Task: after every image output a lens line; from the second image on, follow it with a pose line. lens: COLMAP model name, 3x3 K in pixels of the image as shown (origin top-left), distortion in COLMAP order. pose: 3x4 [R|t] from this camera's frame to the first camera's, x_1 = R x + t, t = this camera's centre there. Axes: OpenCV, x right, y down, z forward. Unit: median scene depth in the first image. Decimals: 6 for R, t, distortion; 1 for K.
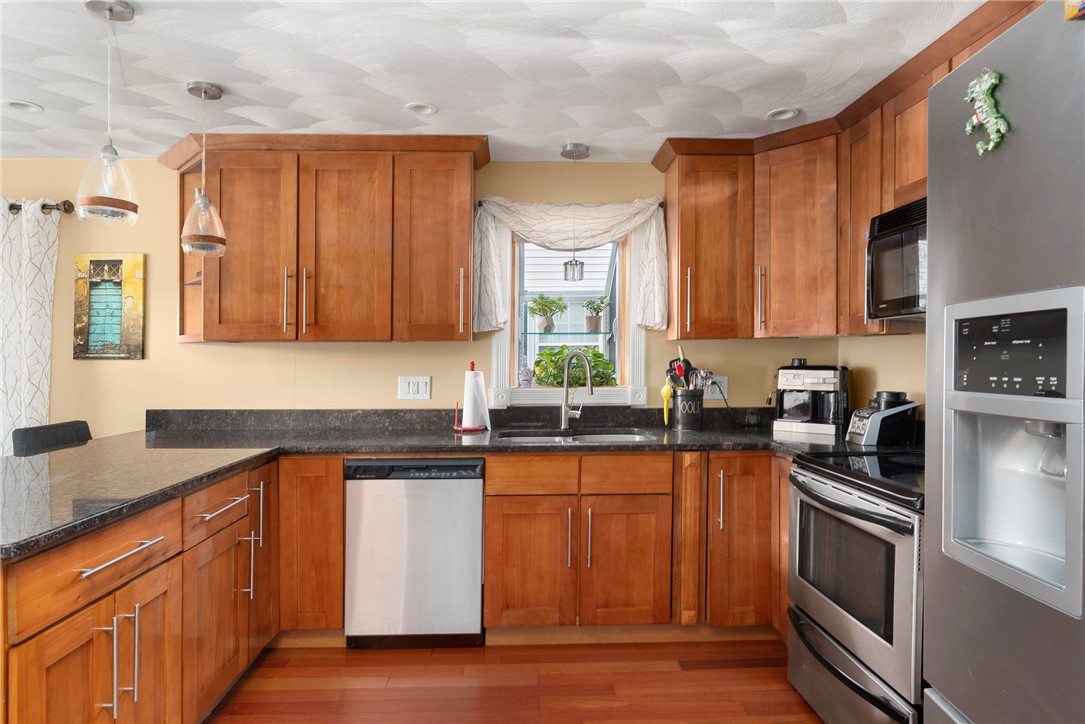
lens RADIAL K [[611.3, 0, 536.9], [0, 611.3, 365.8], [0, 0, 1]] dist [0.007590, -0.003294]
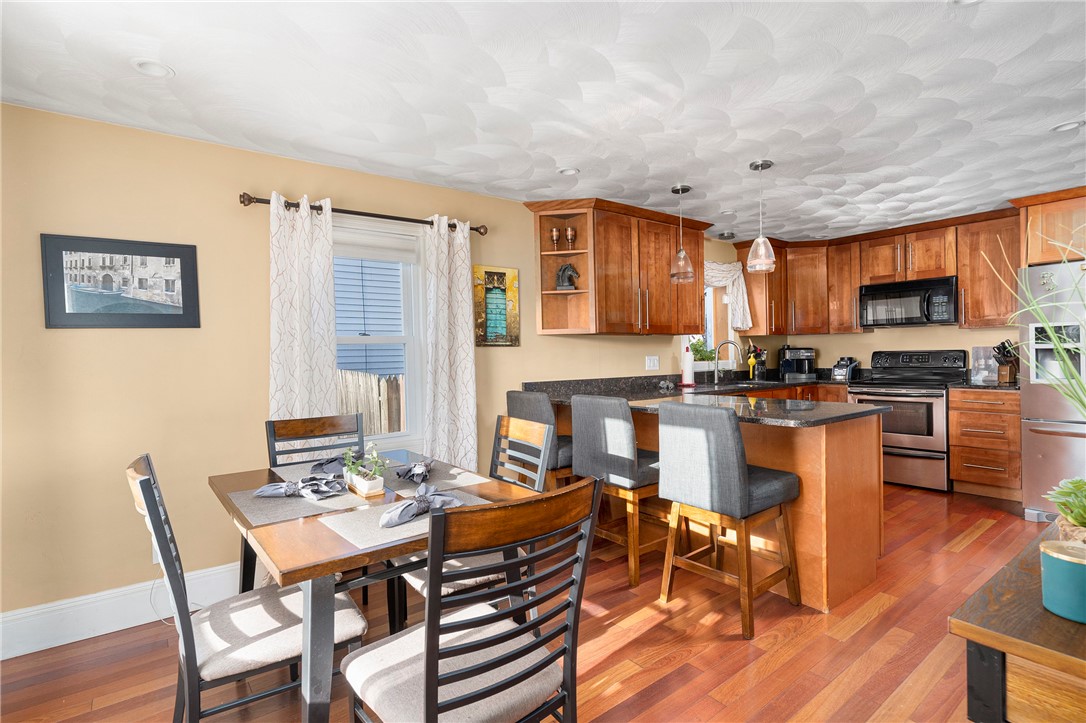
lens RADIAL K [[520.9, 0, 547.7], [0, 520.9, 370.2], [0, 0, 1]] dist [0.002638, 0.000898]
pose [[0.812740, -0.029698, 0.581869, -1.364377], [0.023428, 0.999558, 0.018292, 0.024650], [-0.582155, -0.001234, 0.813077, 0.012278]]
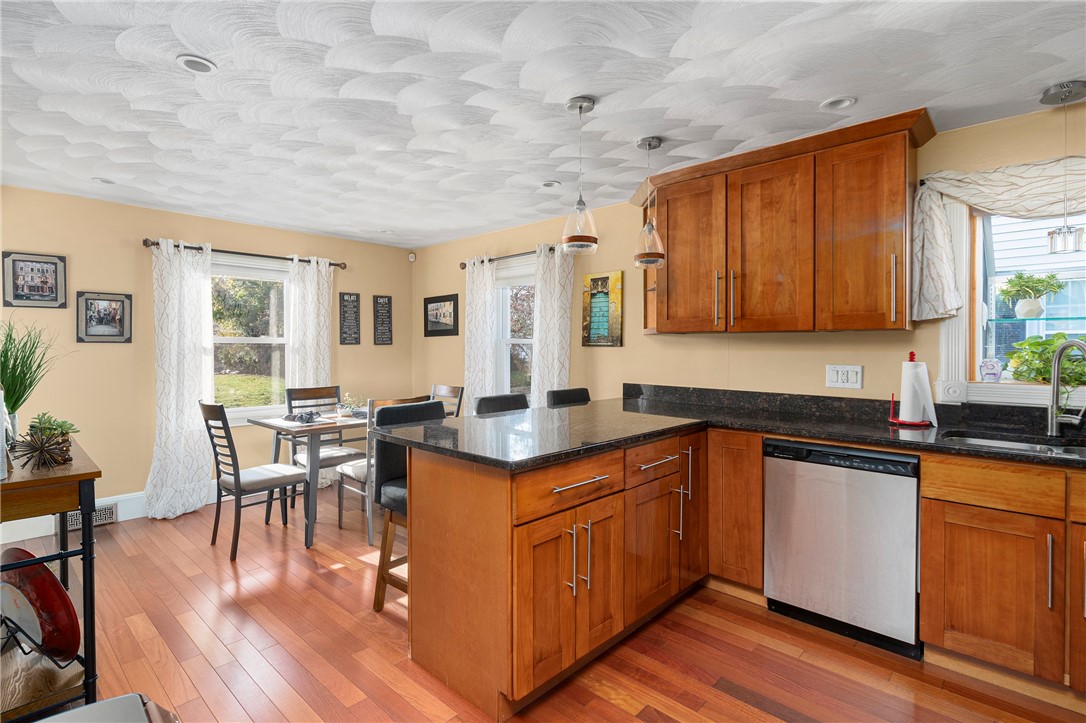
lens RADIAL K [[520.9, 0, 535.9], [0, 520.9, 345.8], [0, 0, 1]] dist [0.002638, 0.000898]
pose [[0.711979, 0.006073, -0.702175, 0.053851], [-0.015896, 0.999846, -0.007471, -0.000968], [0.702021, 0.016481, 0.711966, 0.026859]]
